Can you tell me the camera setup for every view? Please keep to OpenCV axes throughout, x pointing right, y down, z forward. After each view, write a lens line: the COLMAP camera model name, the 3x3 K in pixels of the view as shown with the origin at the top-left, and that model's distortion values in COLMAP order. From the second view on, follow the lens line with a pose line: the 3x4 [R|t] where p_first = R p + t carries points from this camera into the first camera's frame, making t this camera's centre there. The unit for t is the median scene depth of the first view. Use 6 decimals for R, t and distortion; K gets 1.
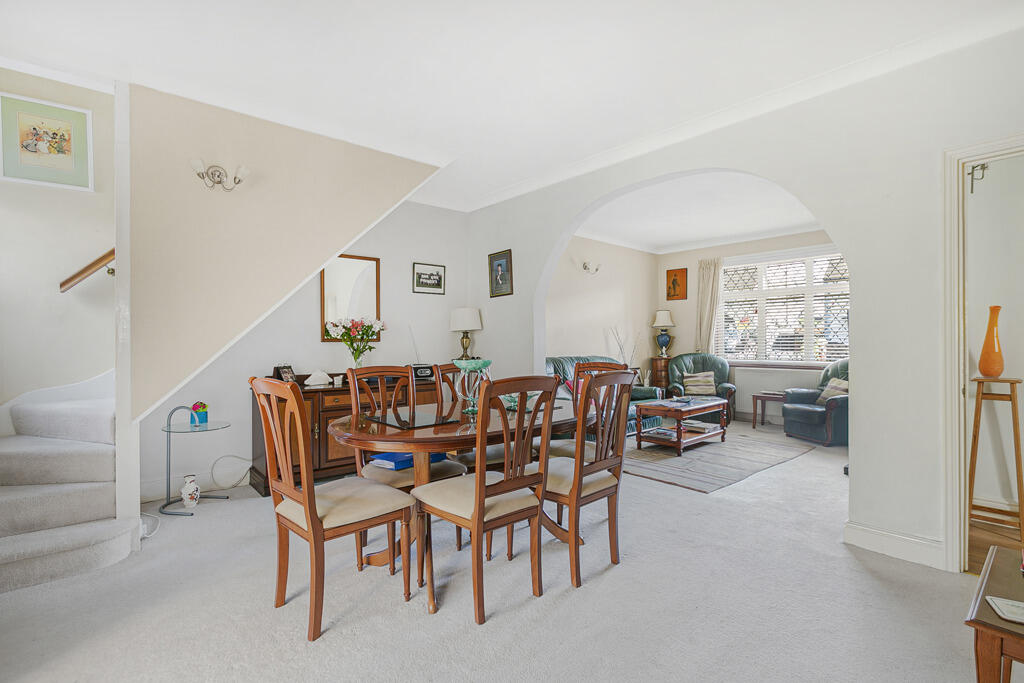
lens RADIAL K [[482.6, 0, 512.0], [0, 482.6, 341.5], [0, 0, 1]] dist [0.000119, 0.000004]
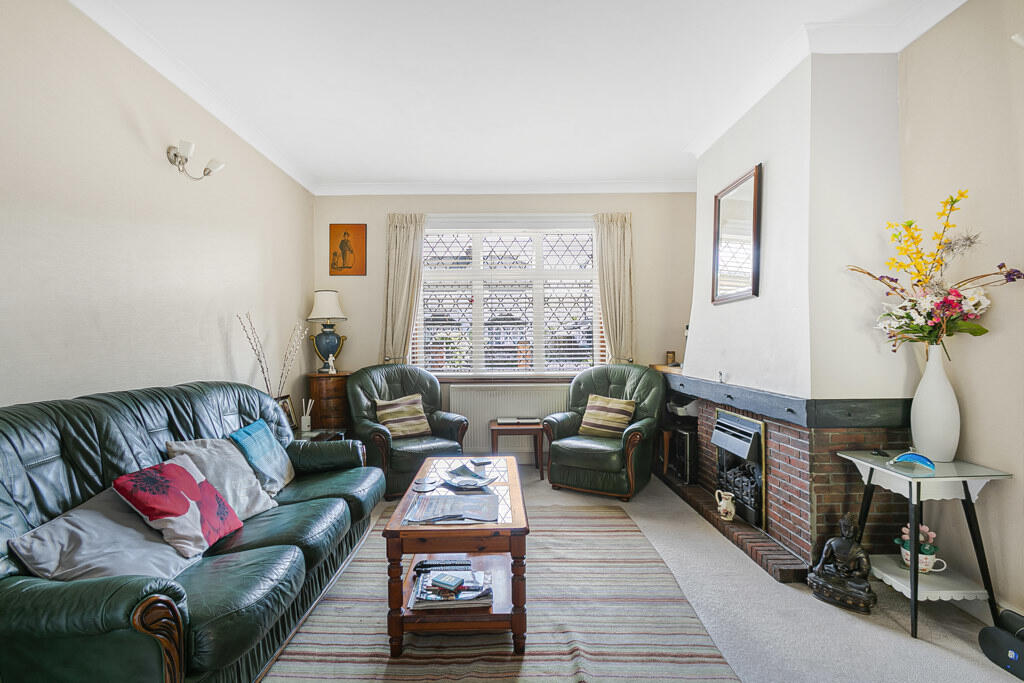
lens RADIAL K [[469.6, 0, 512.0], [0, 469.6, 341.5], [0, 0, 1]] dist [-0.024452, -0.000064]
pose [[0.670191, 0.005409, 0.742169, 0.052167], [0.005720, 0.999906, -0.012453, 0.003917], [-0.742167, 0.012591, 0.670097, 0.498786]]
